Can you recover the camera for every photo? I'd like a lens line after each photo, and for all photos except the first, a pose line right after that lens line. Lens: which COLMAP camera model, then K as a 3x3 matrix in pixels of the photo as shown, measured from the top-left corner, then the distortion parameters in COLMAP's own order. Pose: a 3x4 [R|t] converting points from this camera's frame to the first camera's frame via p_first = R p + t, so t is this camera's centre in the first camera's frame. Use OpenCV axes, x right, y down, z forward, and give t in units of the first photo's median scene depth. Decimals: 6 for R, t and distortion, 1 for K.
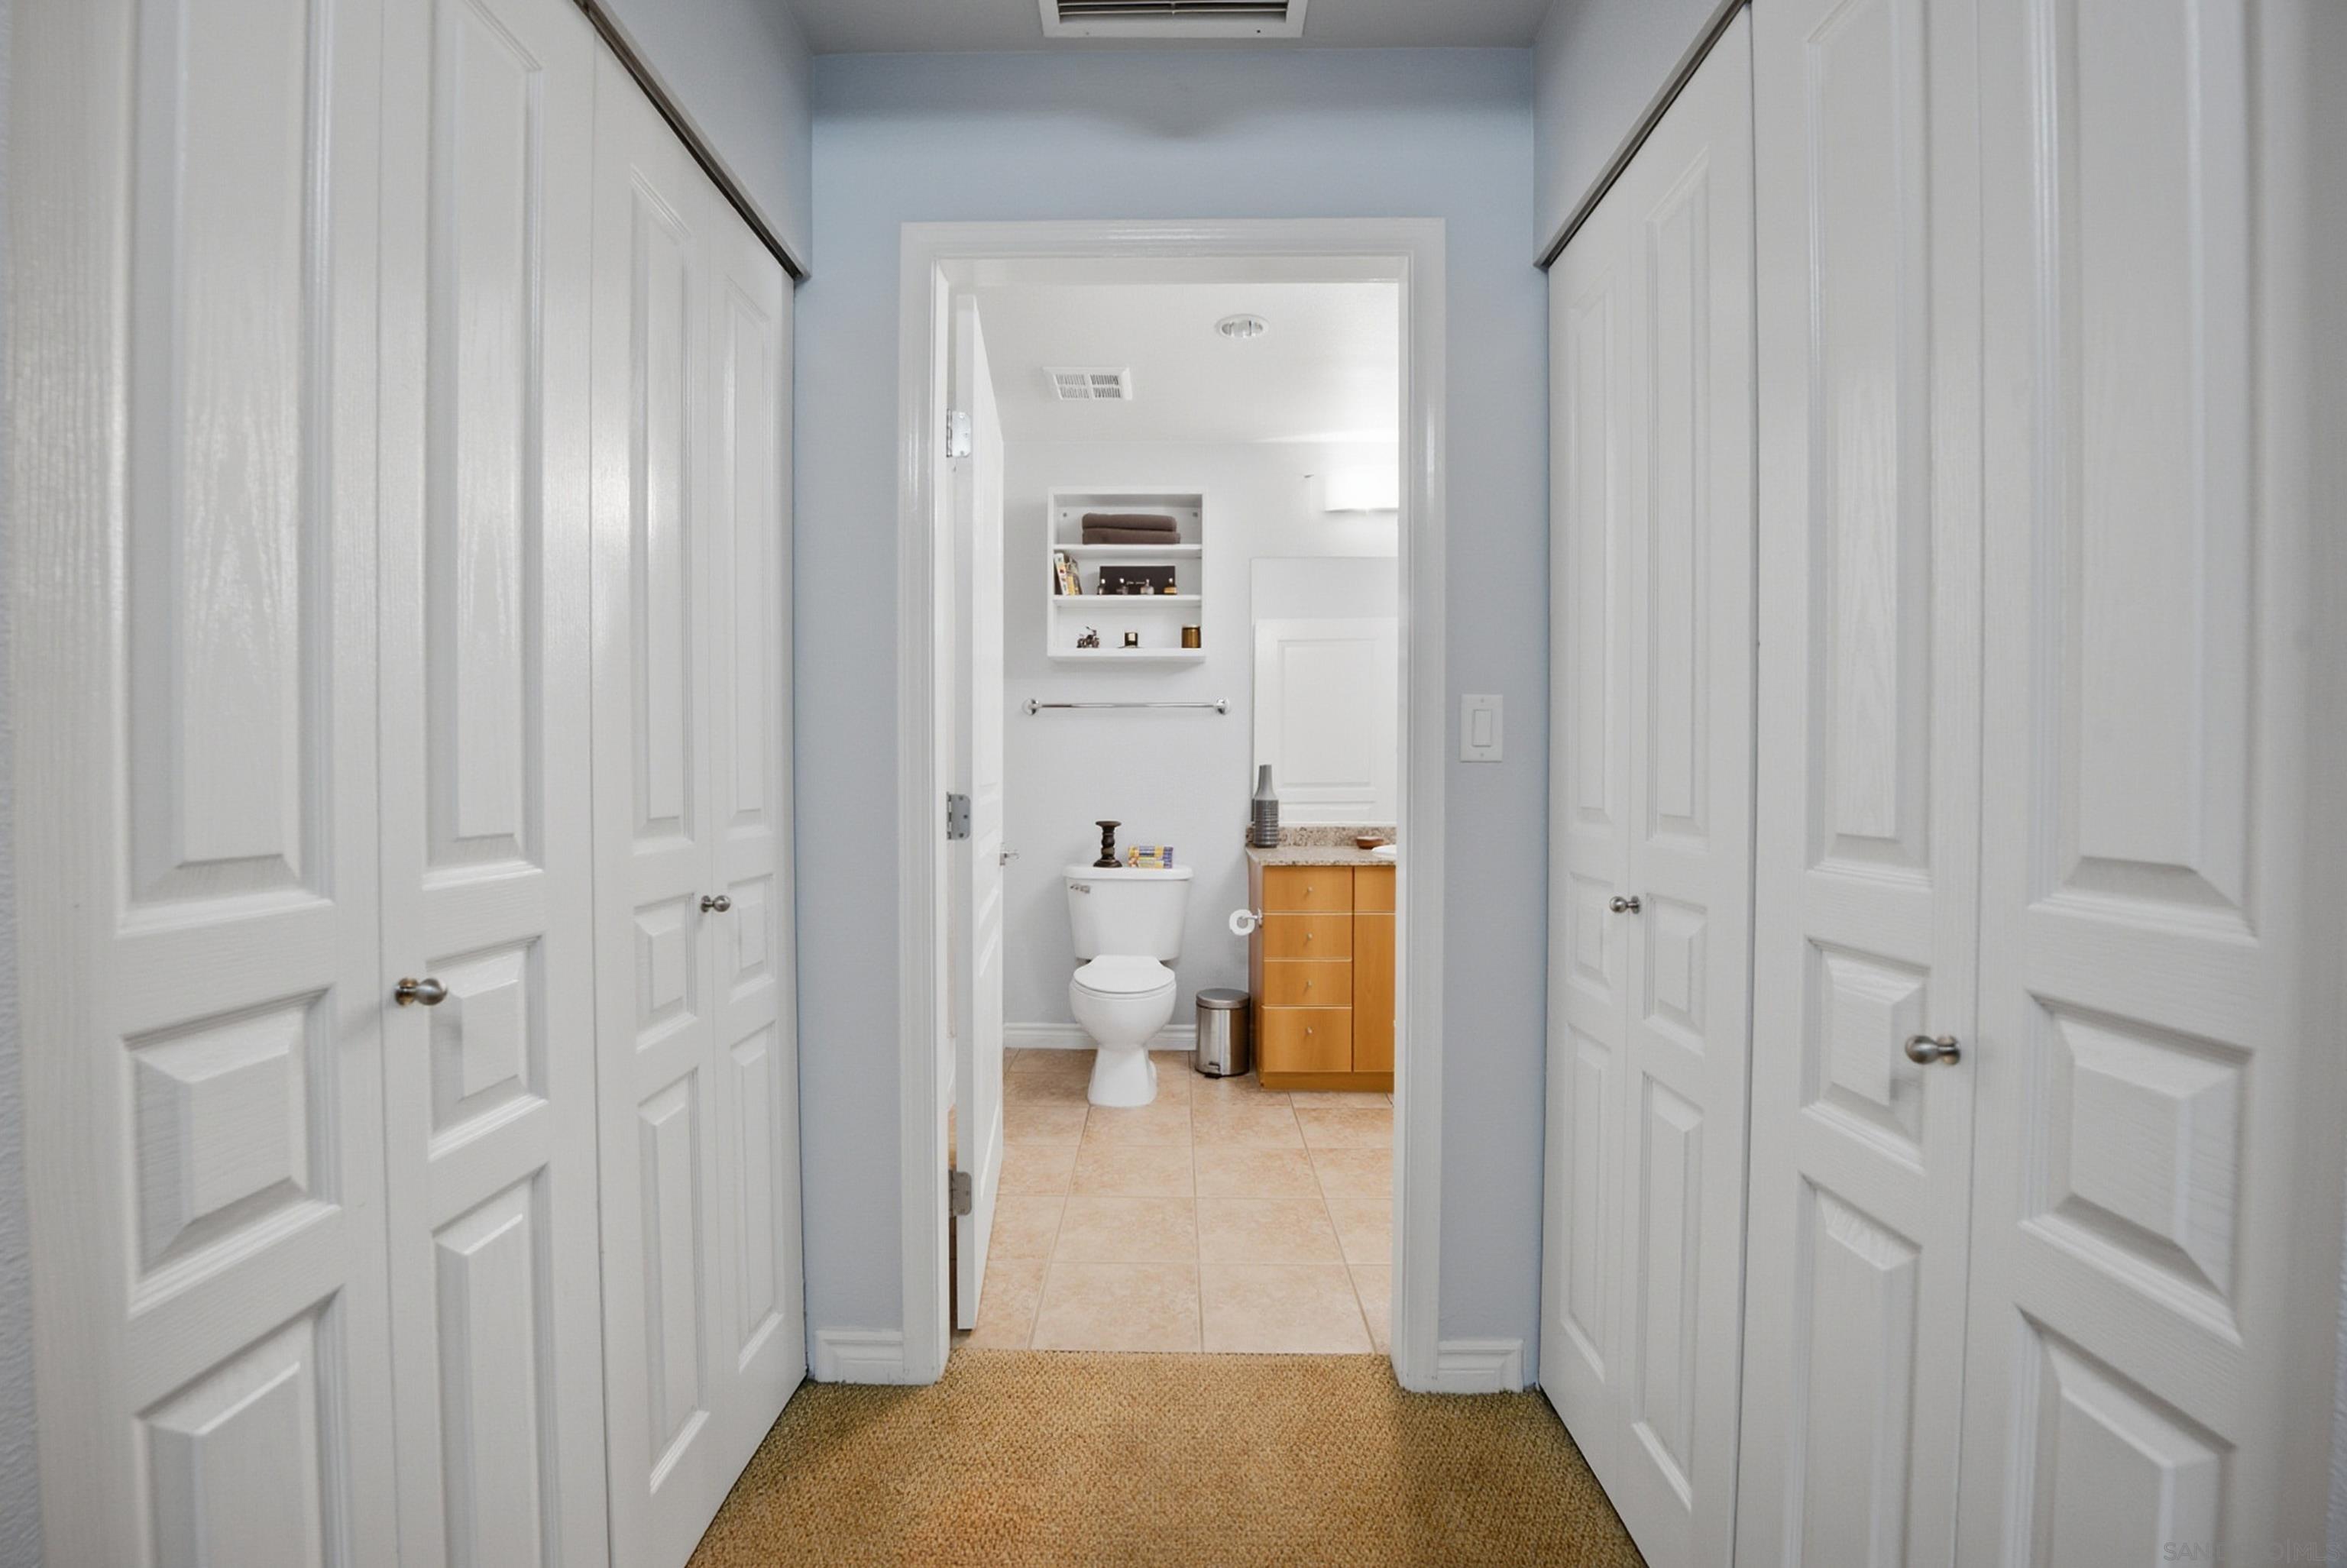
lens RADIAL K [[950.2, 0, 1163.9], [0, 950.2, 785.1], [0, 0, 1]] dist [-0.023179, 0.000180]
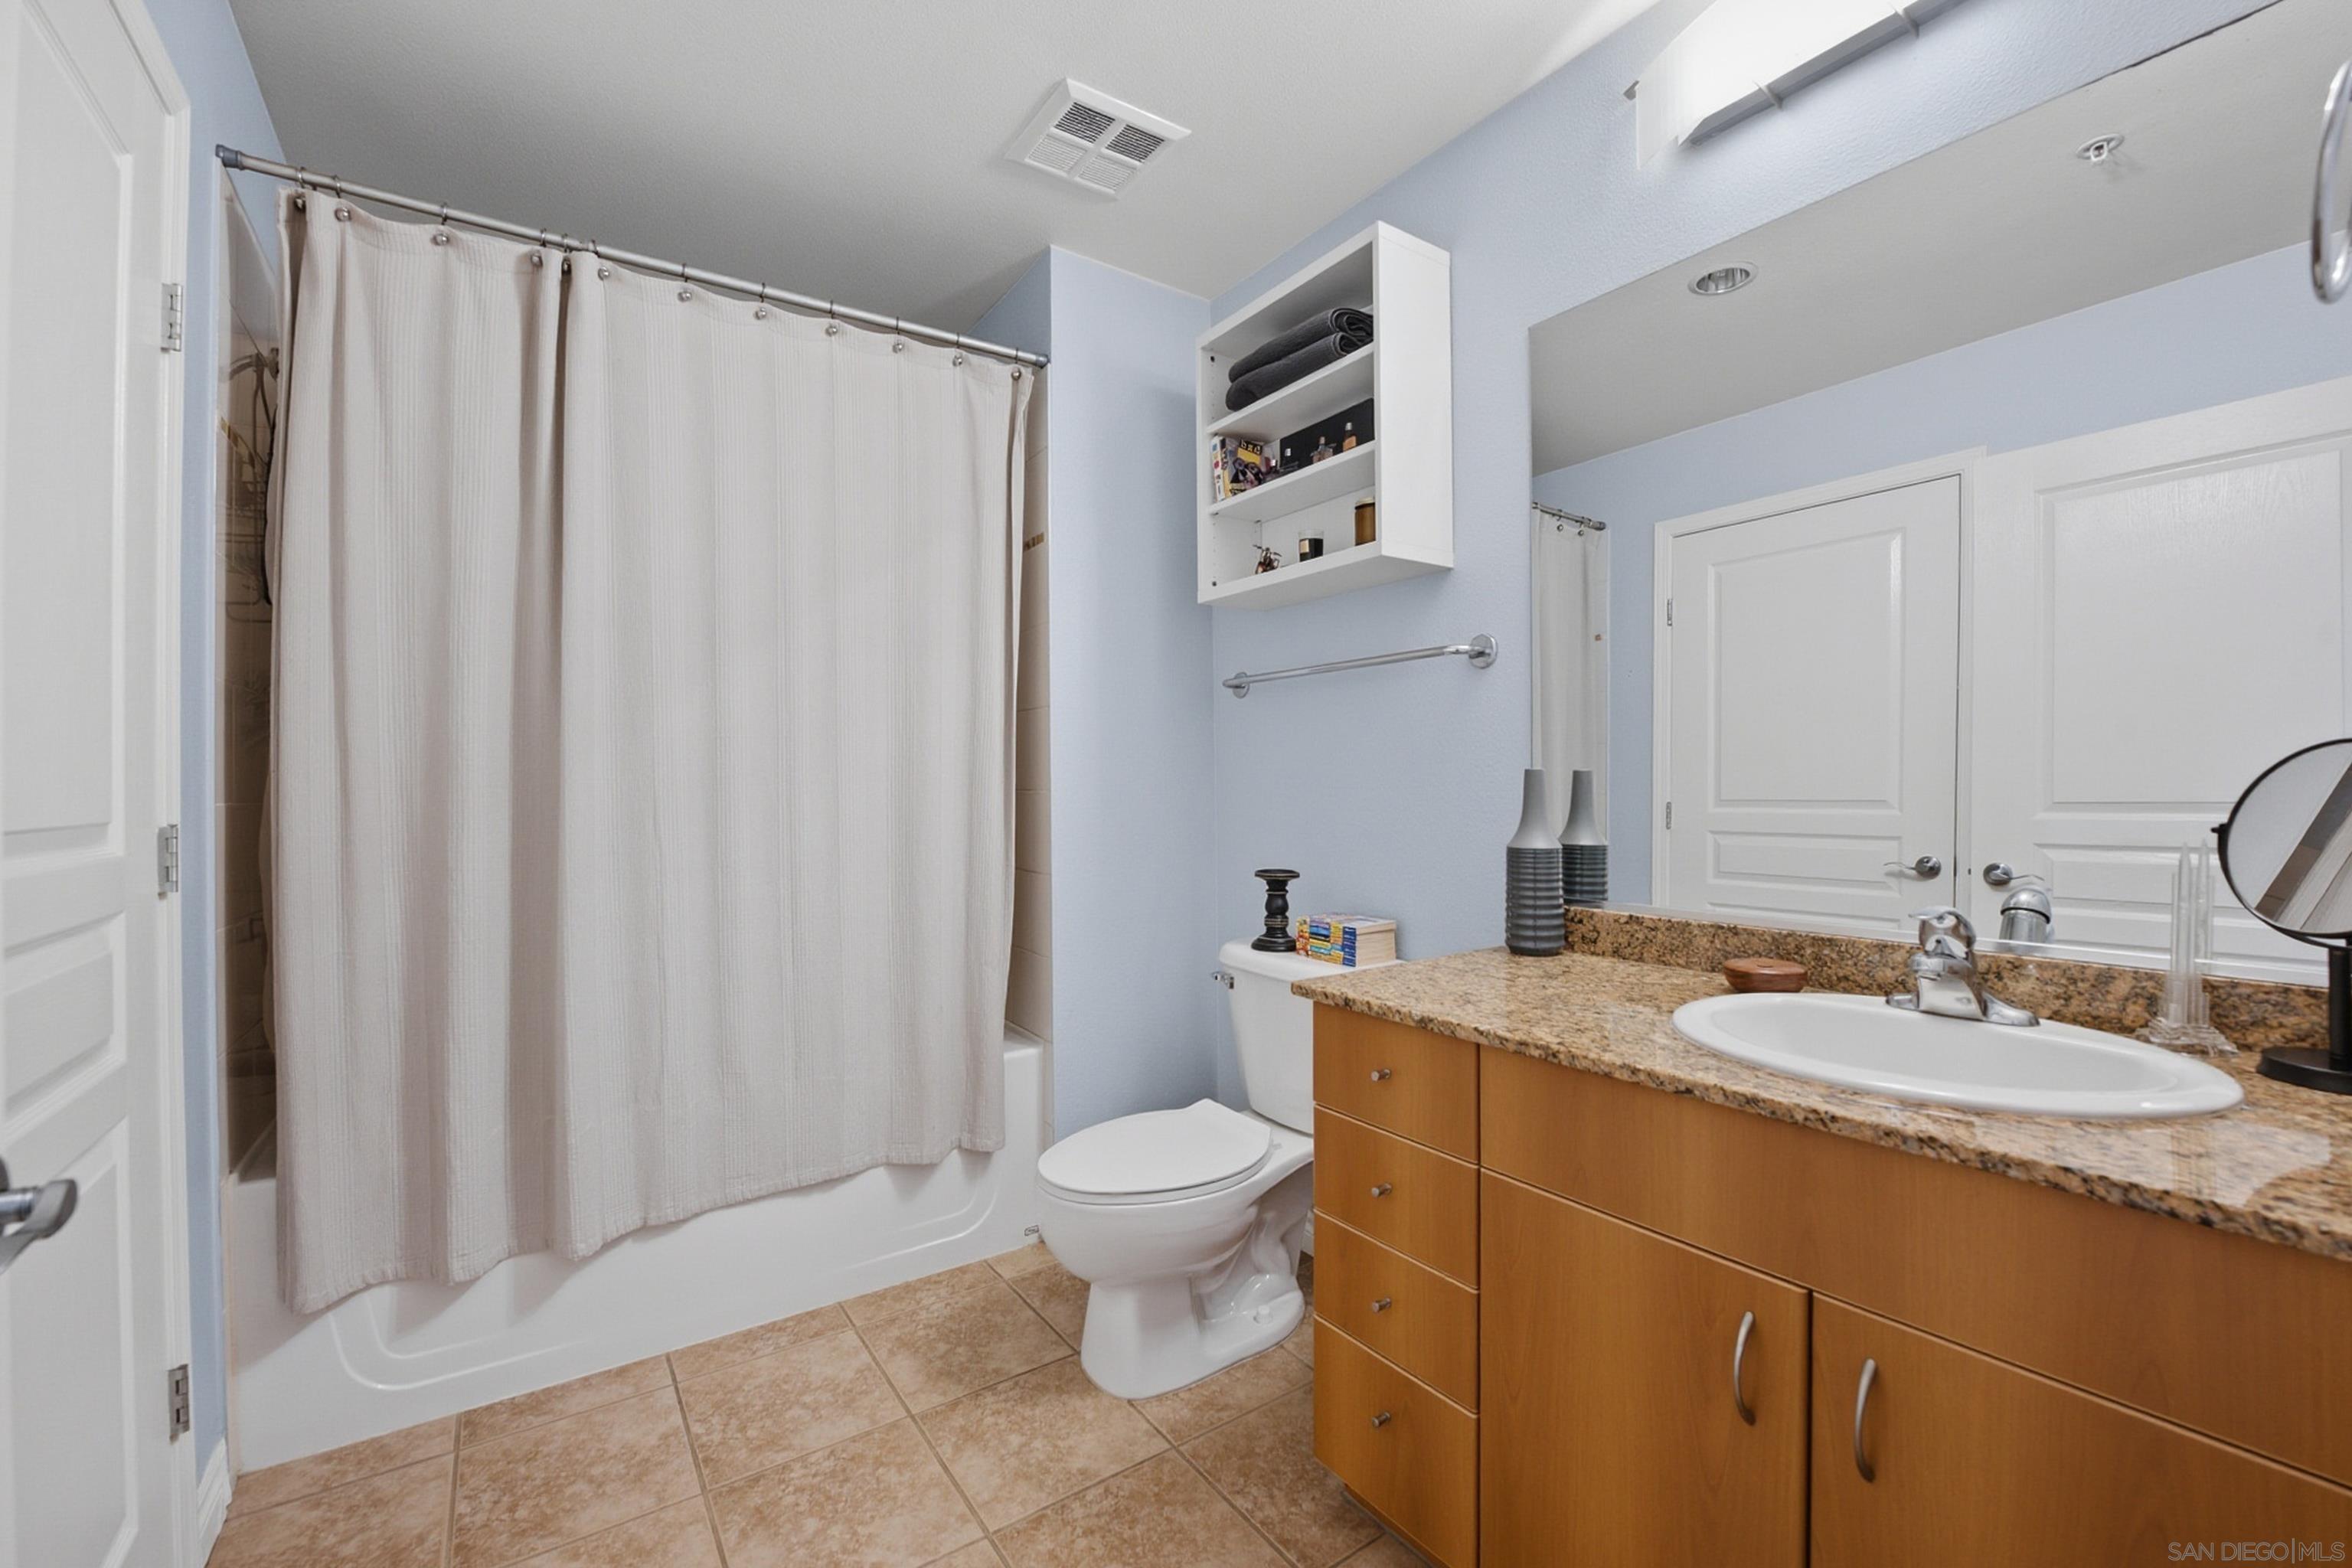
lens RADIAL K [[952.3, 0, 1166.3], [0, 952.3, 785.1], [0, 0, 1]] dist [-0.023179, 0.000180]
pose [[0.572441, -0.007489, -0.819912, 0.384622], [-0.003514, 0.999927, -0.011586, -0.007619], [0.819938, 0.009513, 0.572373, 0.618038]]
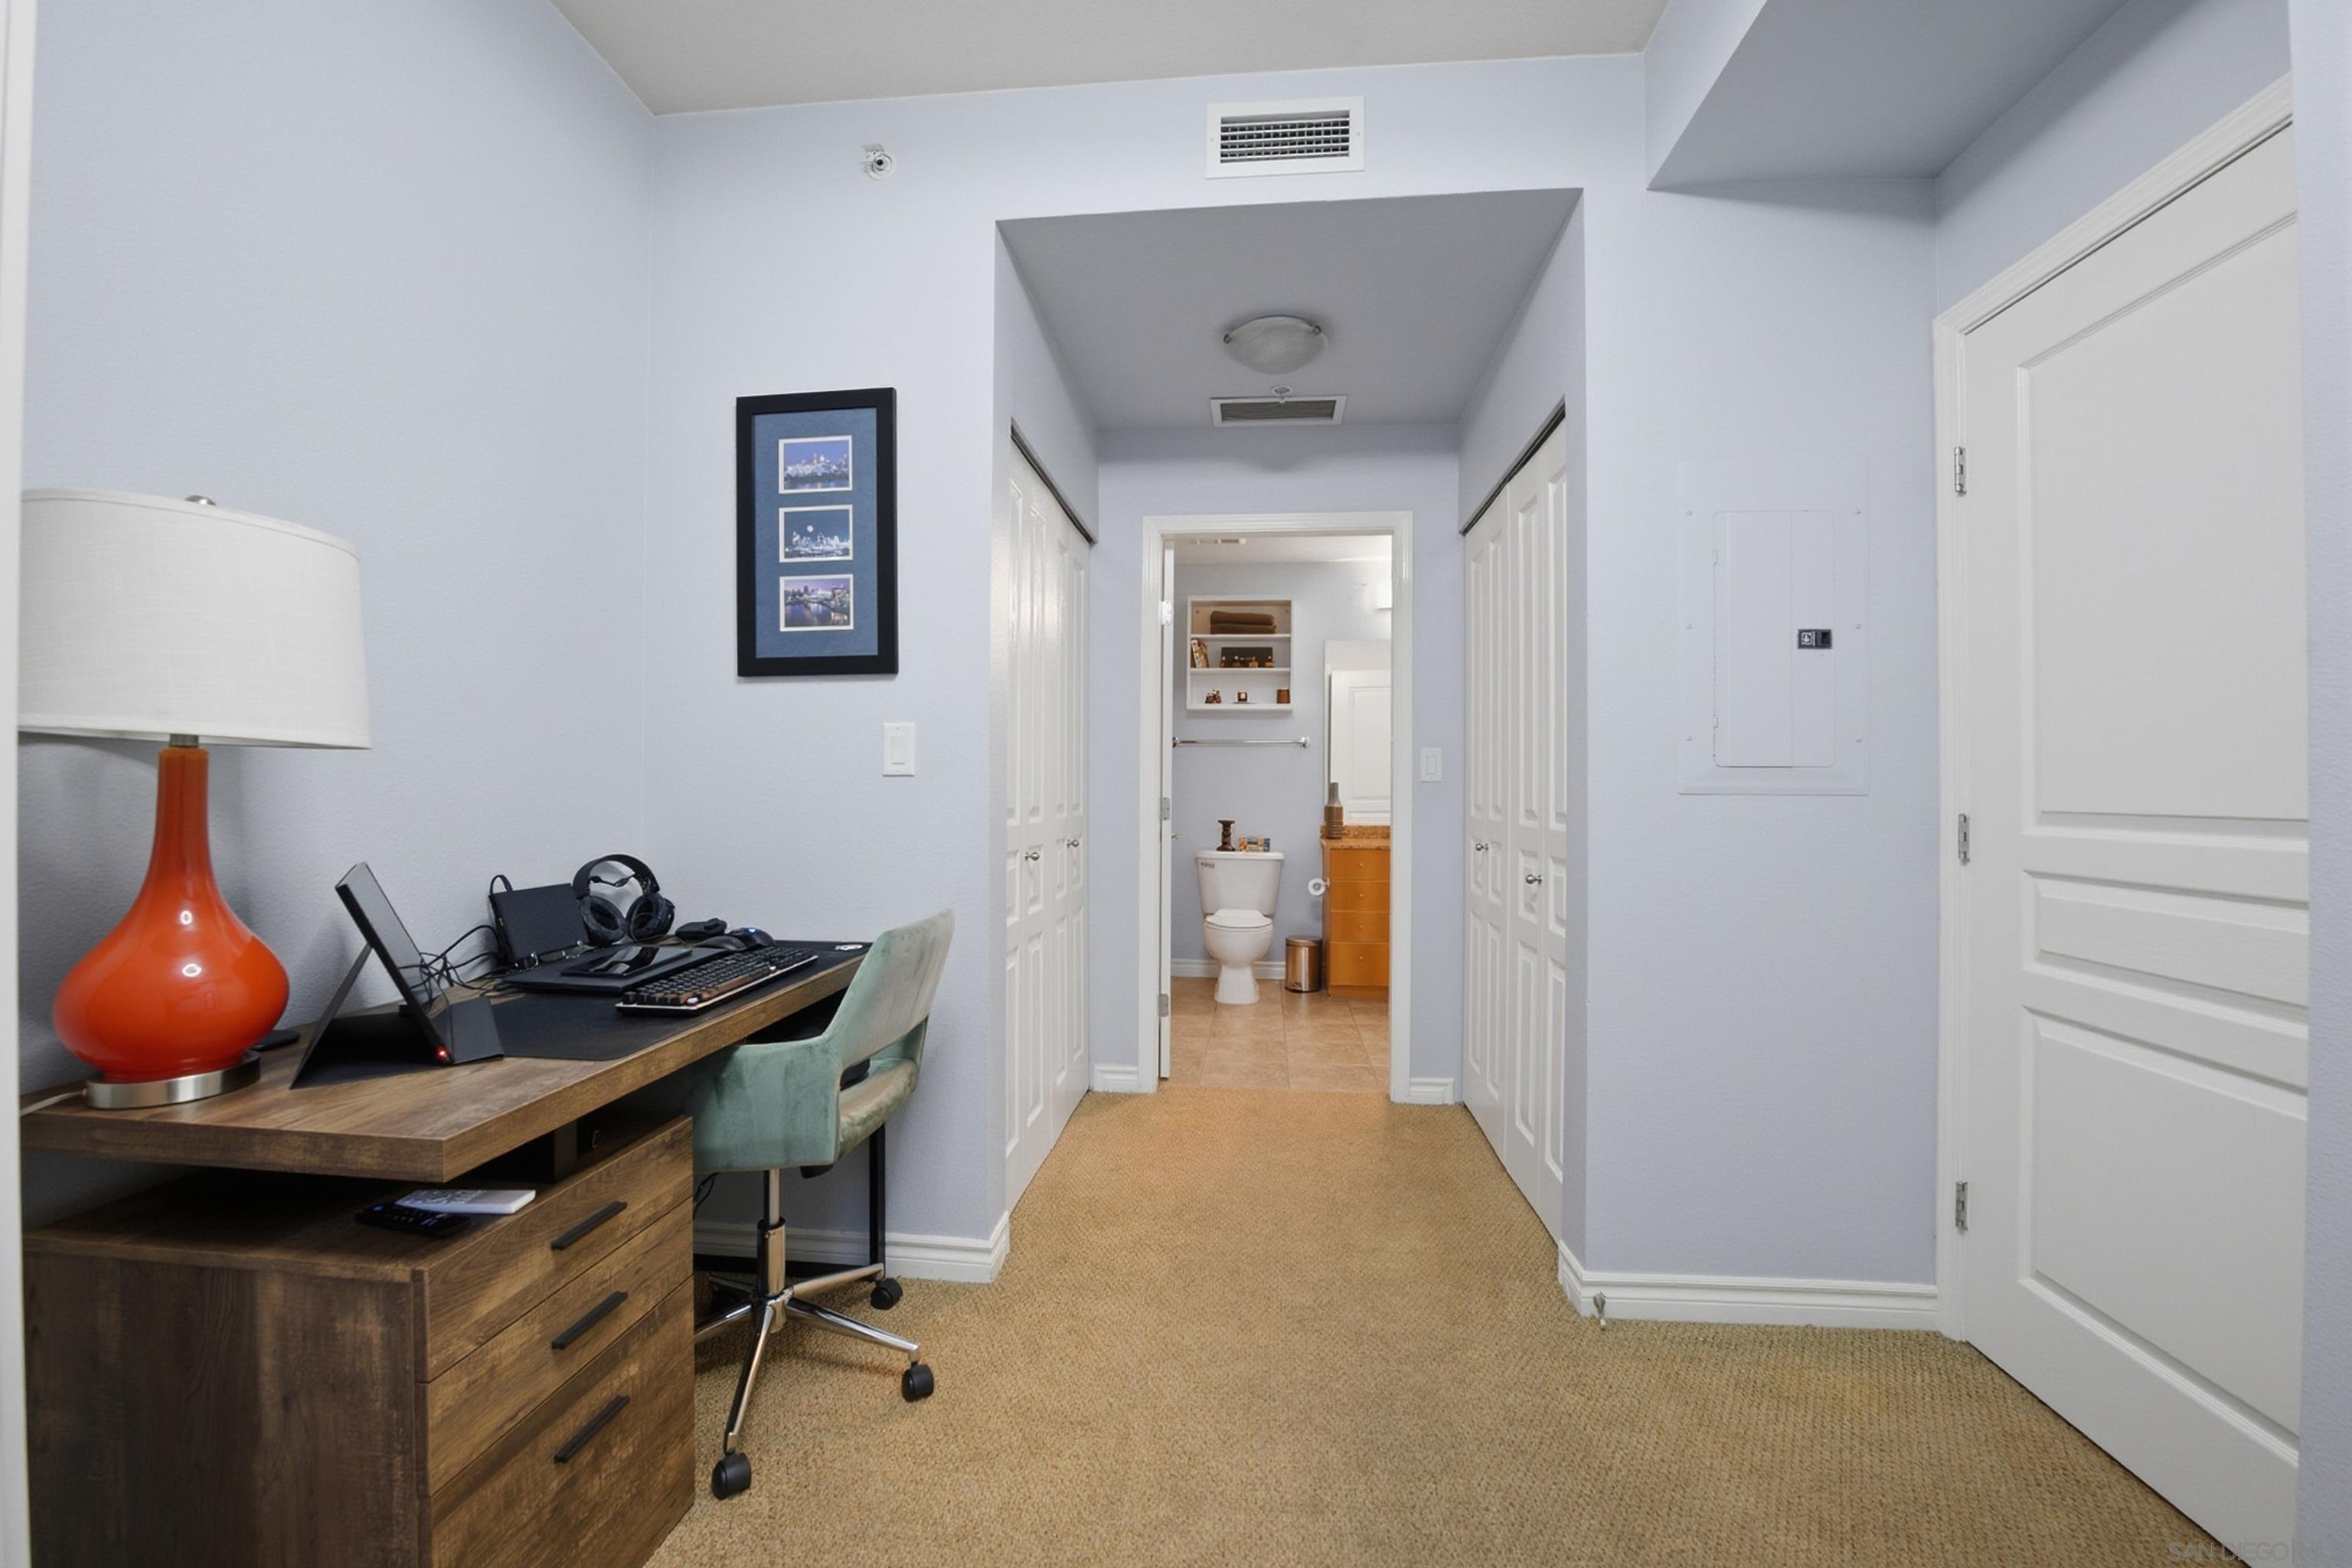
lens RADIAL K [[952.3, 0, 1166.3], [0, 952.3, 785.1], [0, 0, 1]] dist [-0.023179, 0.000180]
pose [[0.995973, 0.004718, -0.089526, -0.019416], [-0.006257, 0.999837, -0.016919, 0.009209], [0.089432, 0.017411, 0.995841, -0.491612]]
